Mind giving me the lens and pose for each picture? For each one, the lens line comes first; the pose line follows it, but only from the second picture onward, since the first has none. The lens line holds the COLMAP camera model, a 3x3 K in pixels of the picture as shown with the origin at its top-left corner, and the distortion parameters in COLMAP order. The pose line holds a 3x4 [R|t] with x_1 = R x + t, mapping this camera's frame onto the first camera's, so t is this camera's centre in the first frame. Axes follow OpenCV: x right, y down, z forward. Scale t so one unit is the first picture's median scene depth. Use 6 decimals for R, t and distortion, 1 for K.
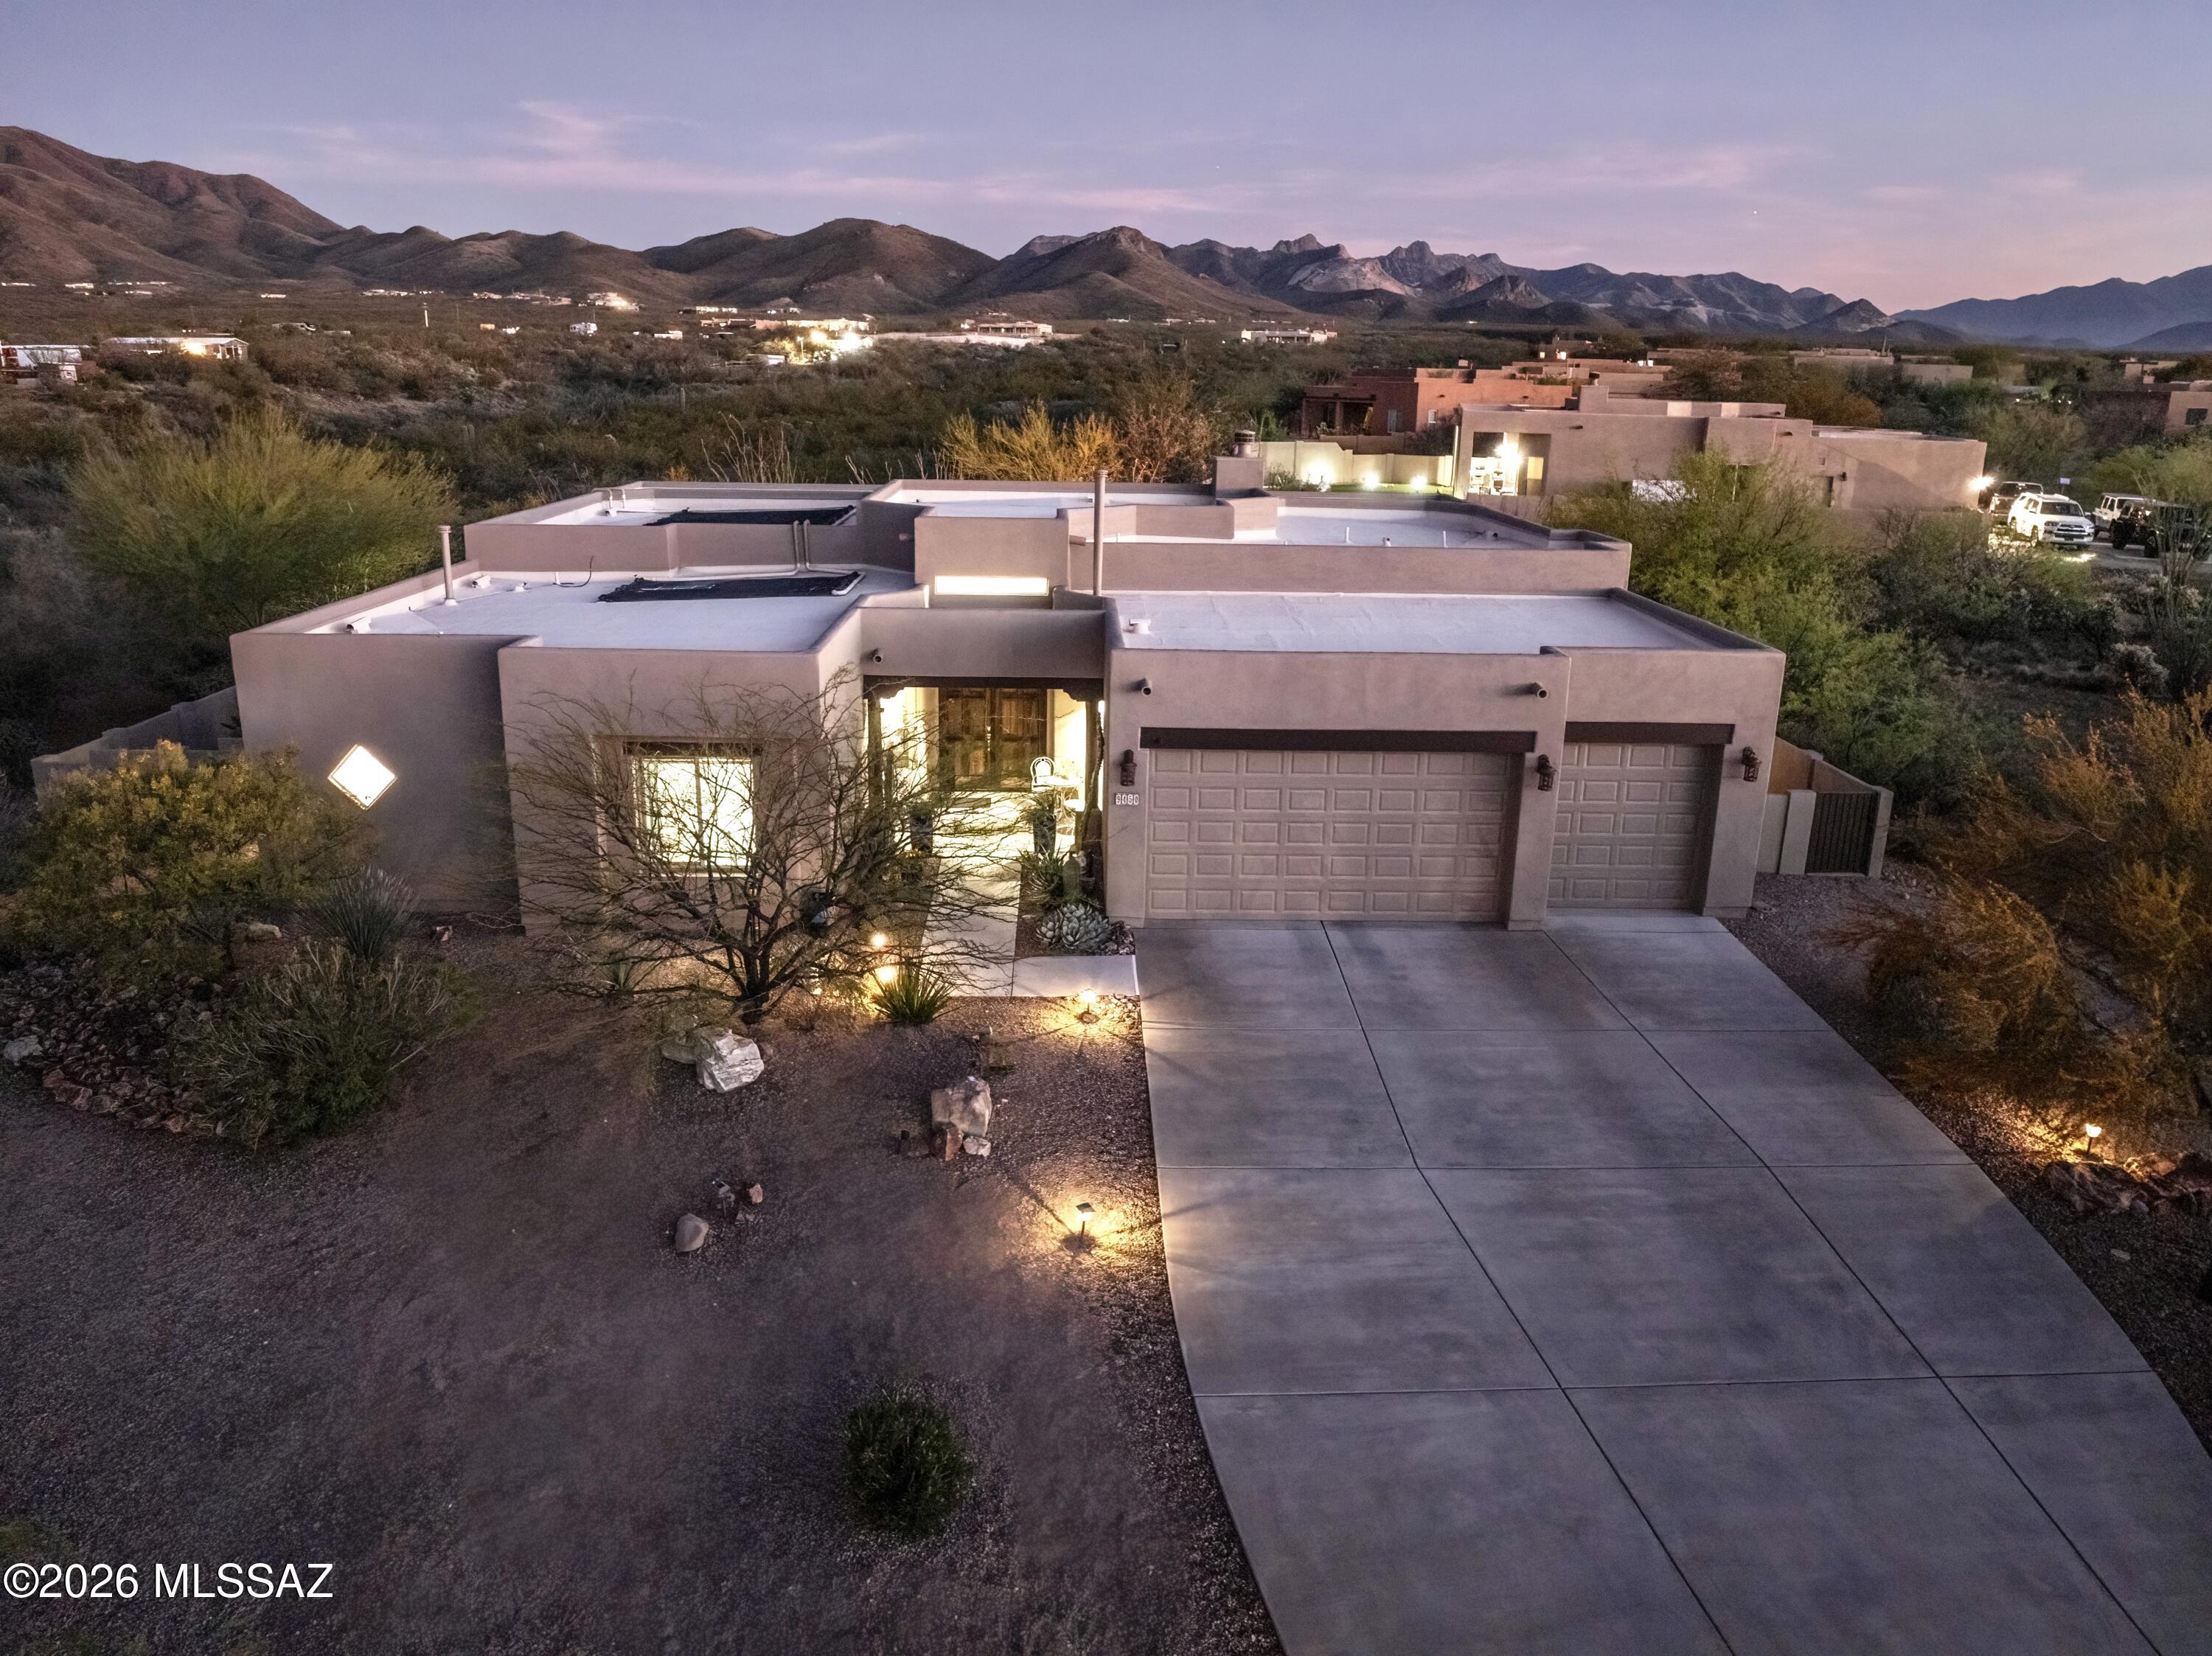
lens RADIAL K [[1554.6, 0, 1113.8], [0, 1554.6, 828.4], [0, 0, 1]] dist [-0.048896, 0.018629]
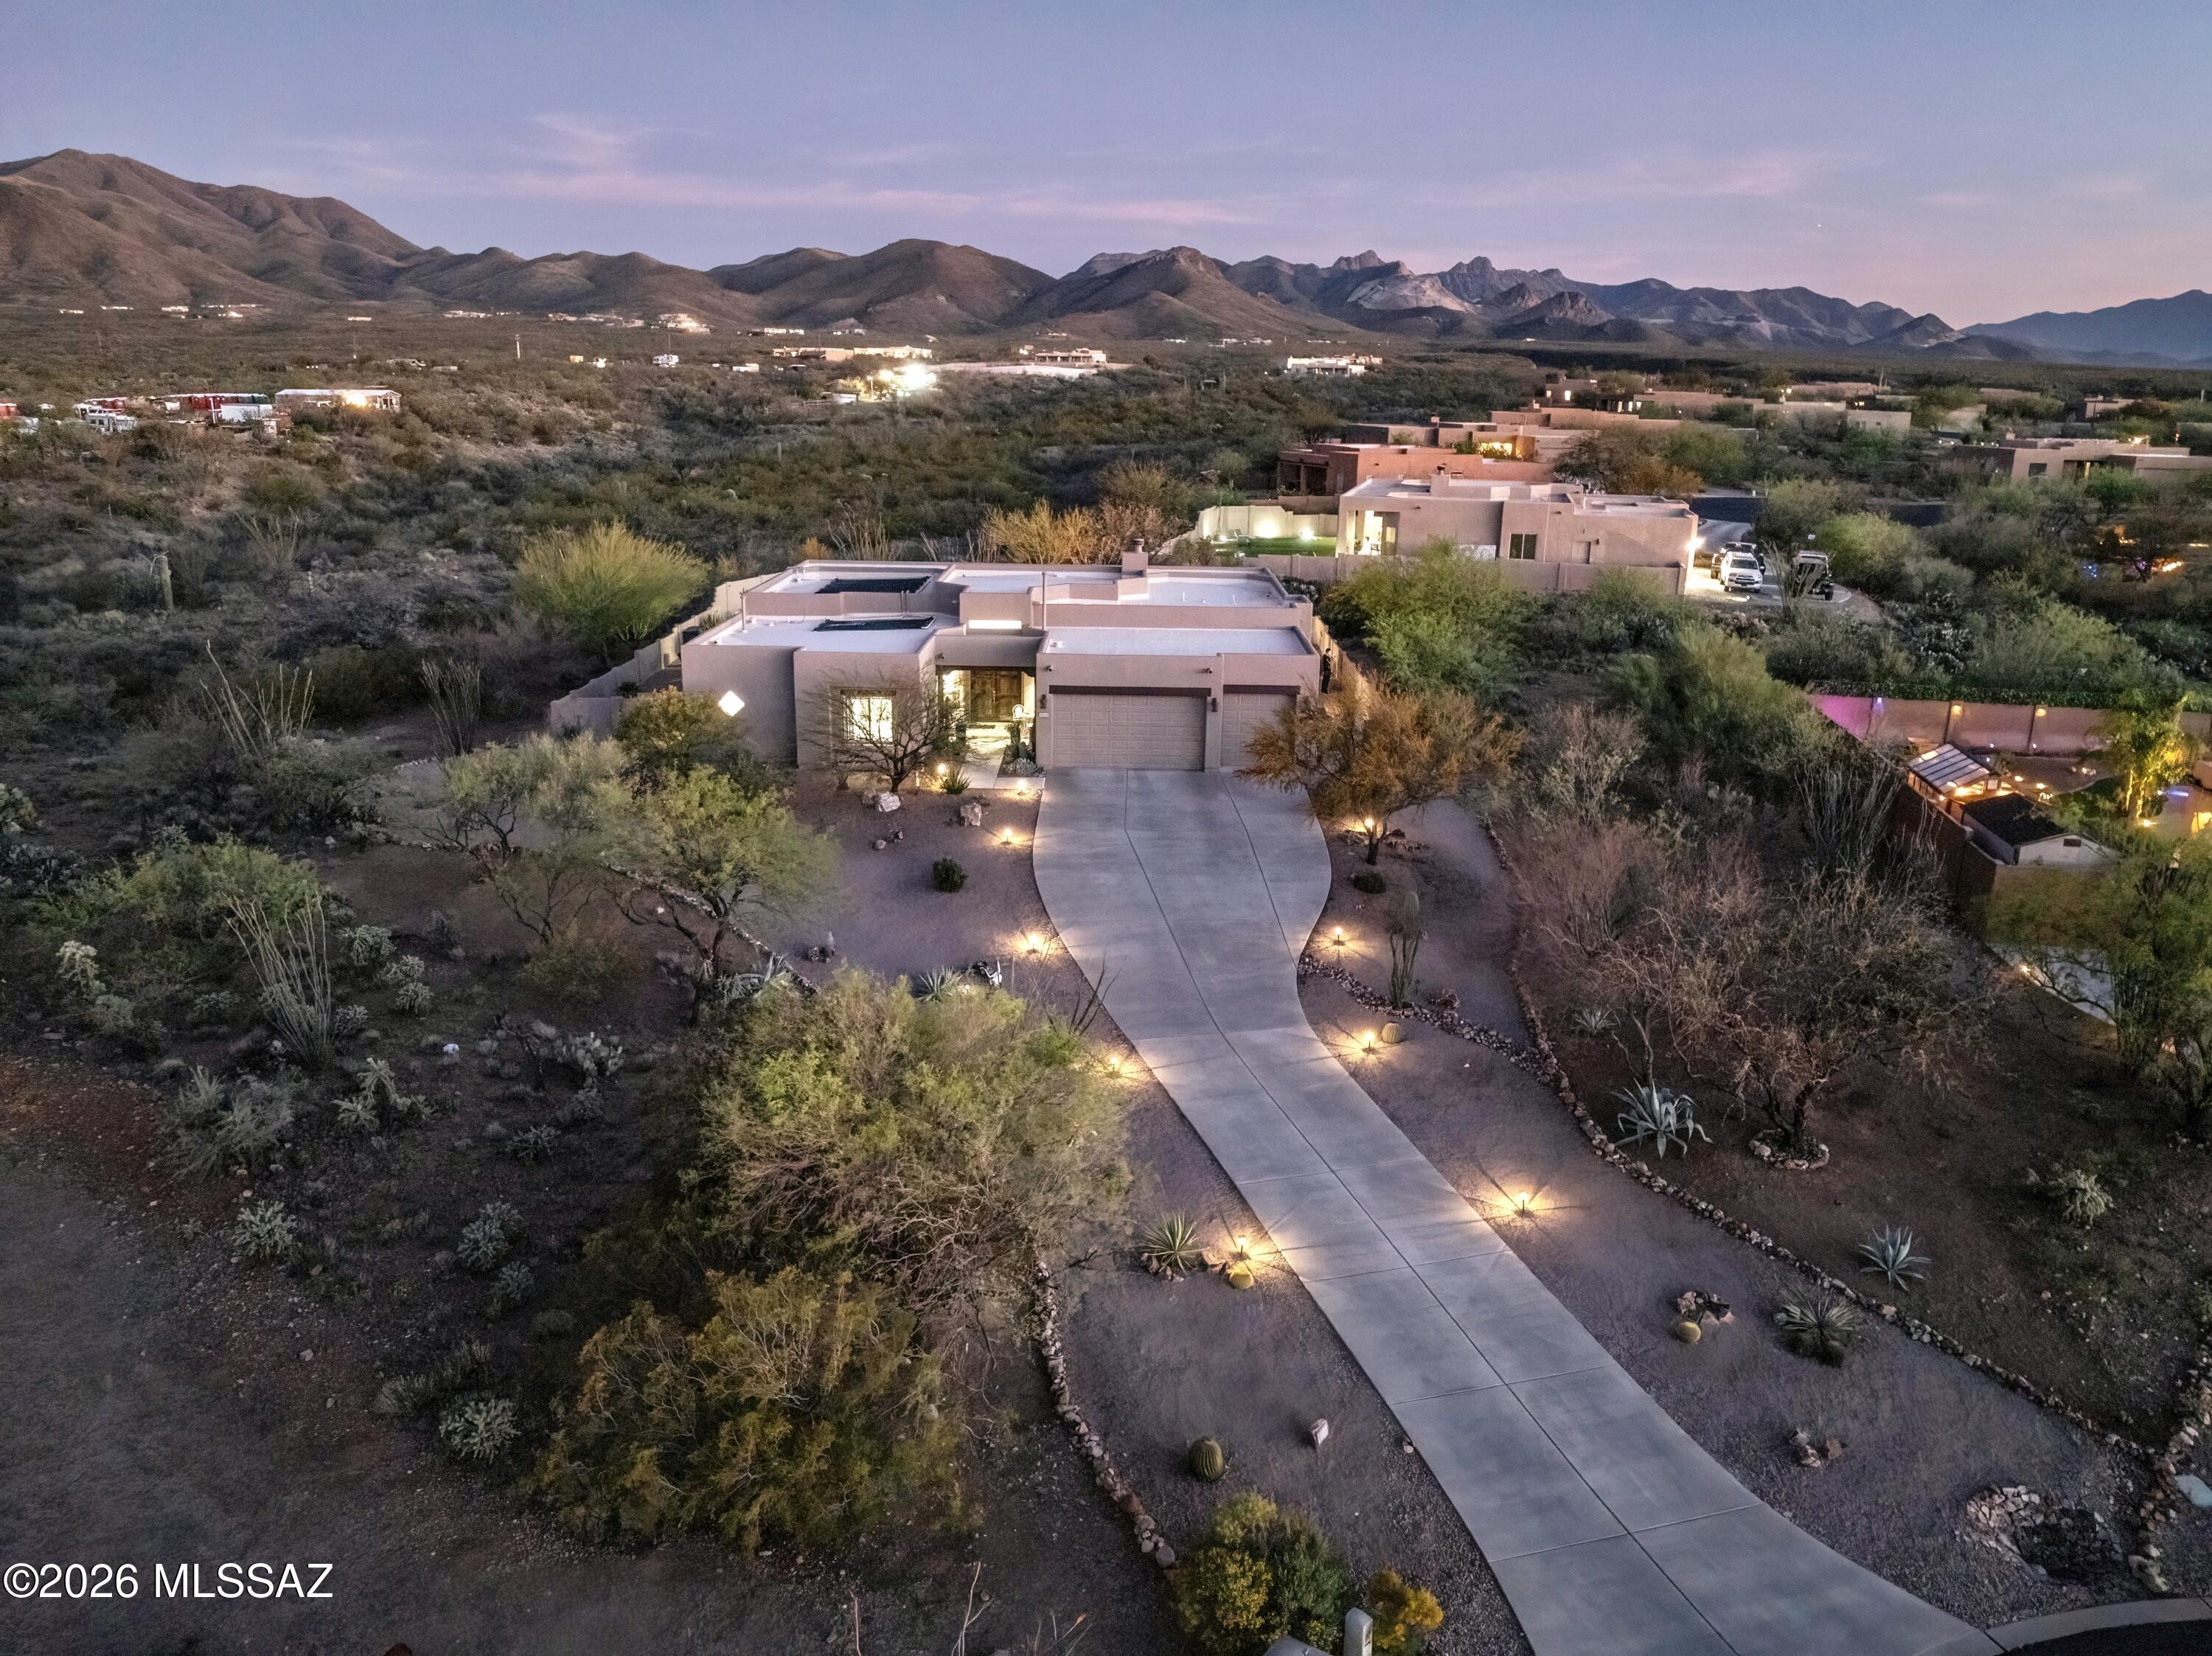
lens RADIAL K [[1554.6, 0, 1118.9], [0, 1554.6, 835.9], [0, 0, 1]] dist [-0.048896, 0.018629]
pose [[0.999404, 0.008428, -0.033489, 0.068394], [-0.008572, 0.999955, -0.004167, 0.058891], [0.033453, 0.004452, 0.999430, -0.468085]]
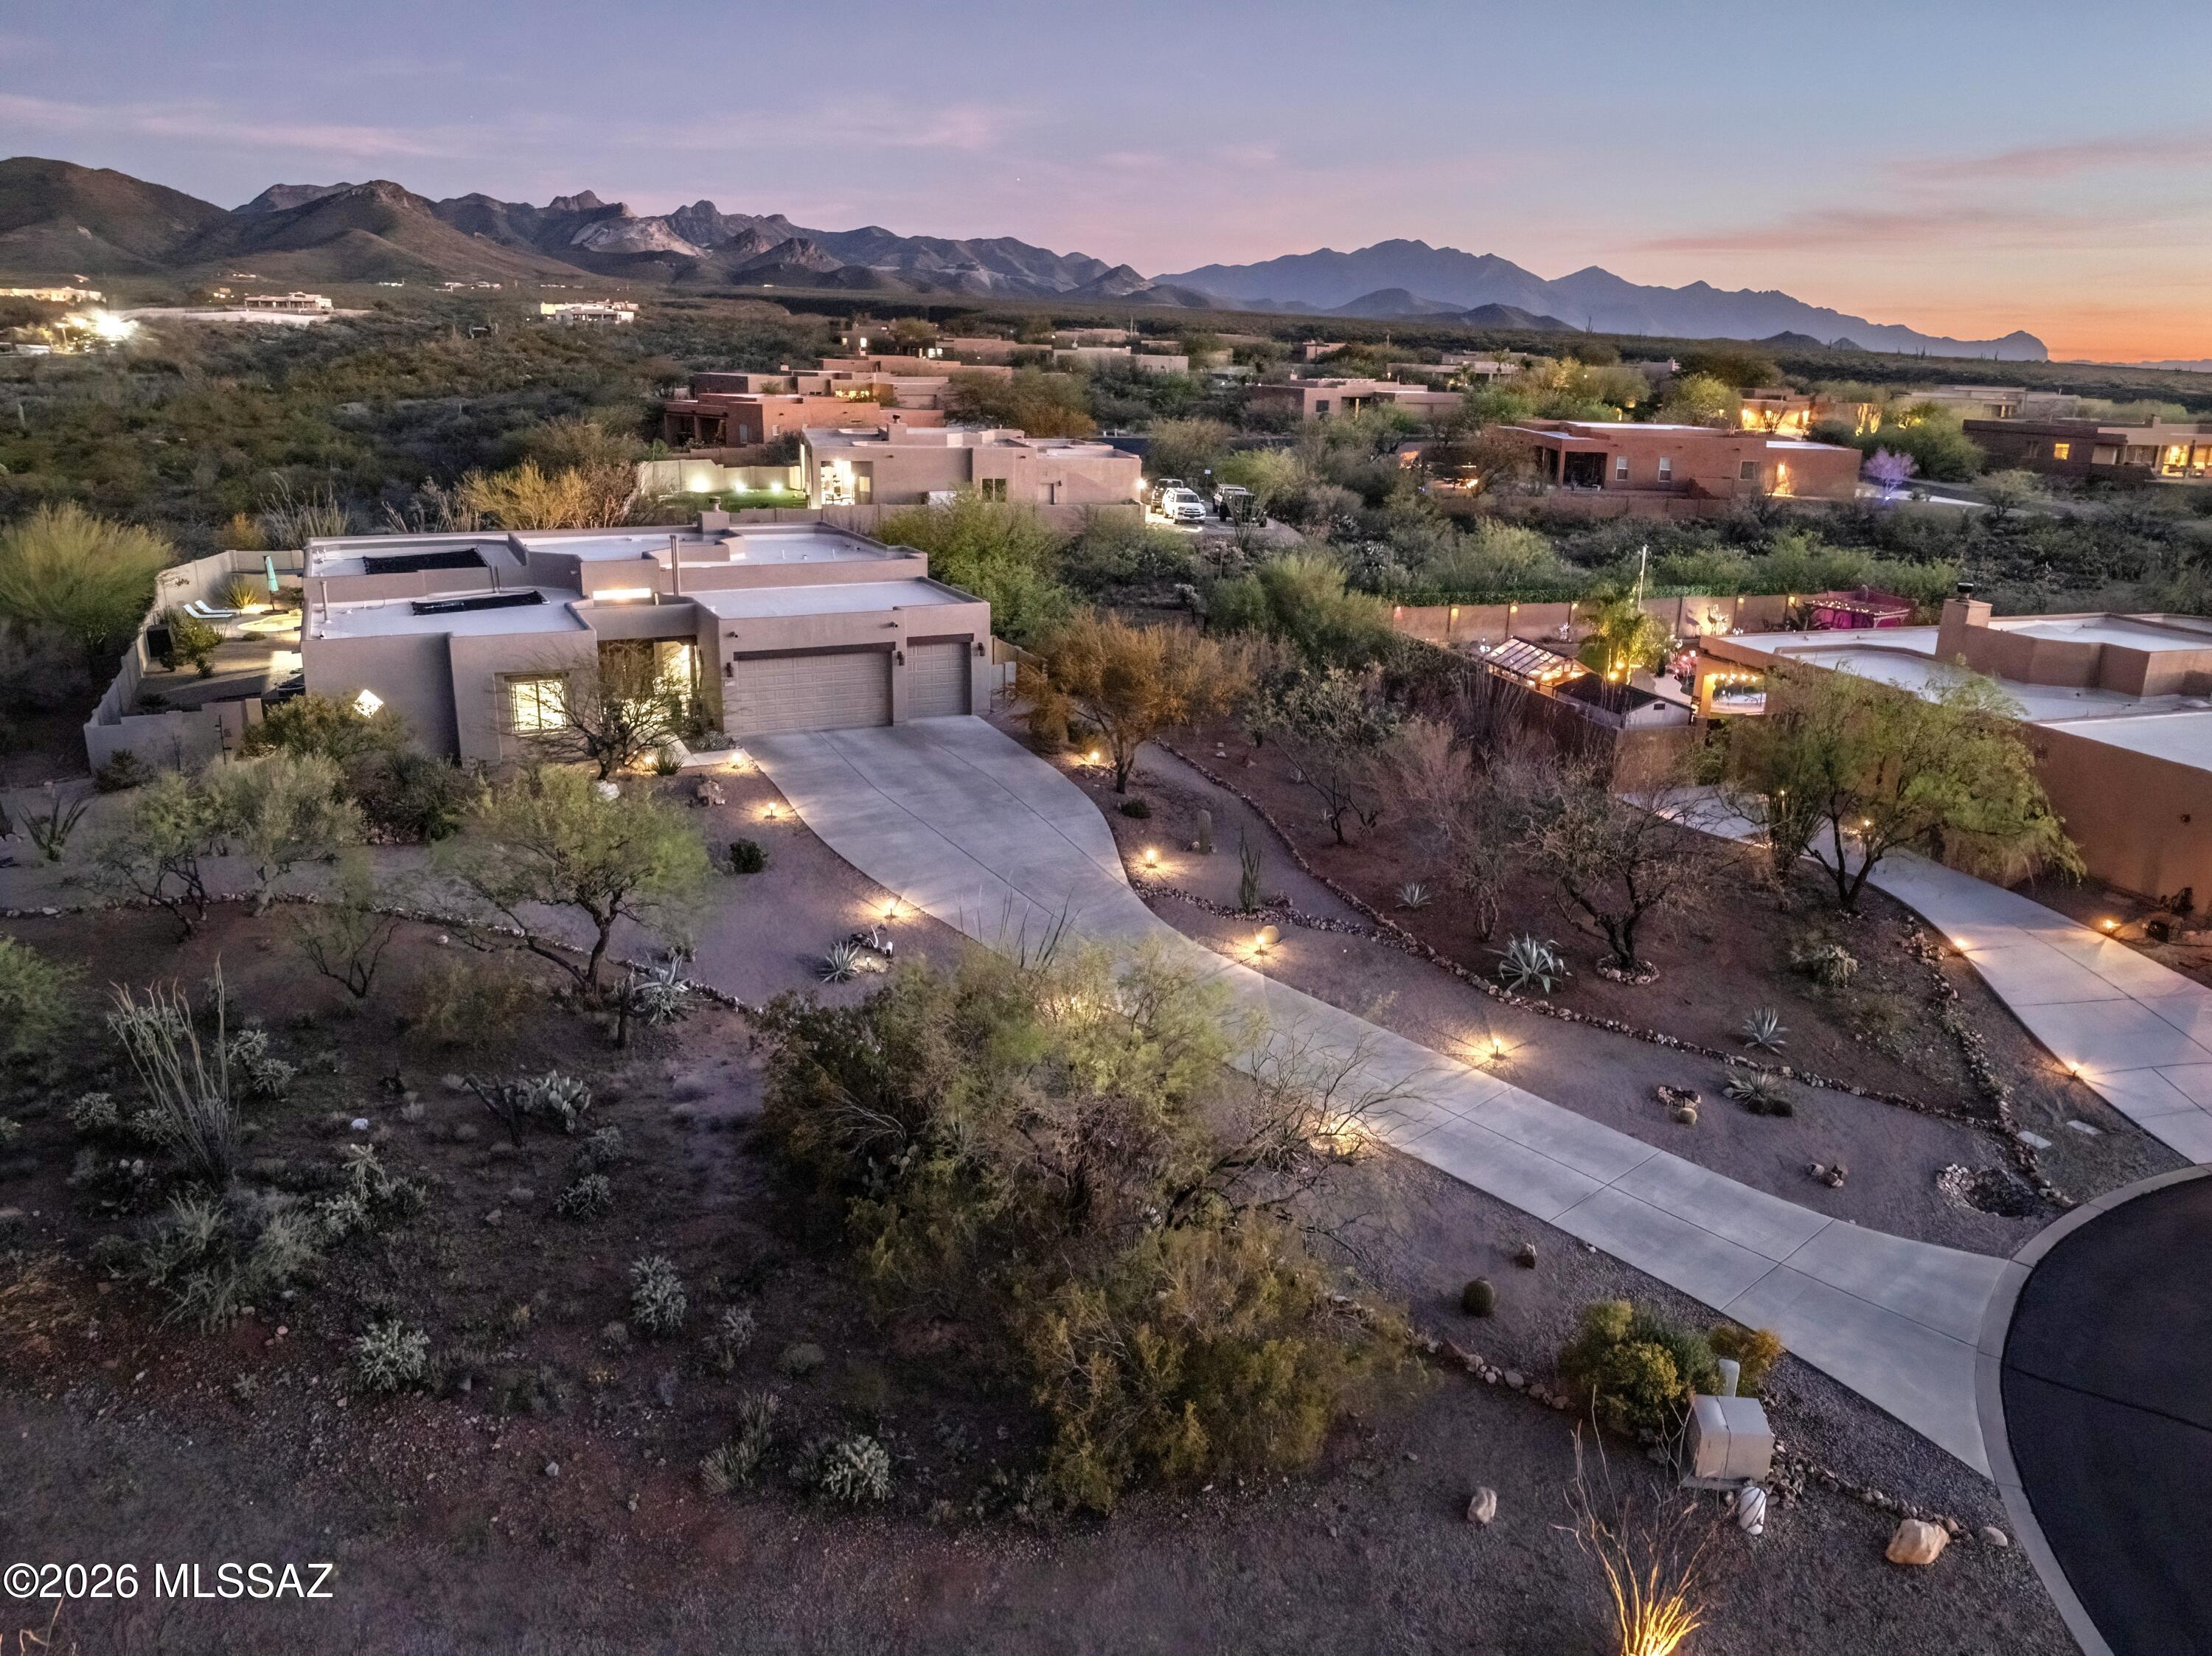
lens RADIAL K [[1554.6, 0, 1115.9], [0, 1554.6, 827.2], [0, 0, 1]] dist [-0.048896, 0.018629]
pose [[0.909657, -0.119849, 0.397693, -0.135733], [0.110762, 0.992789, 0.045839, 0.049952], [-0.400319, 0.002352, 0.916373, -0.447078]]
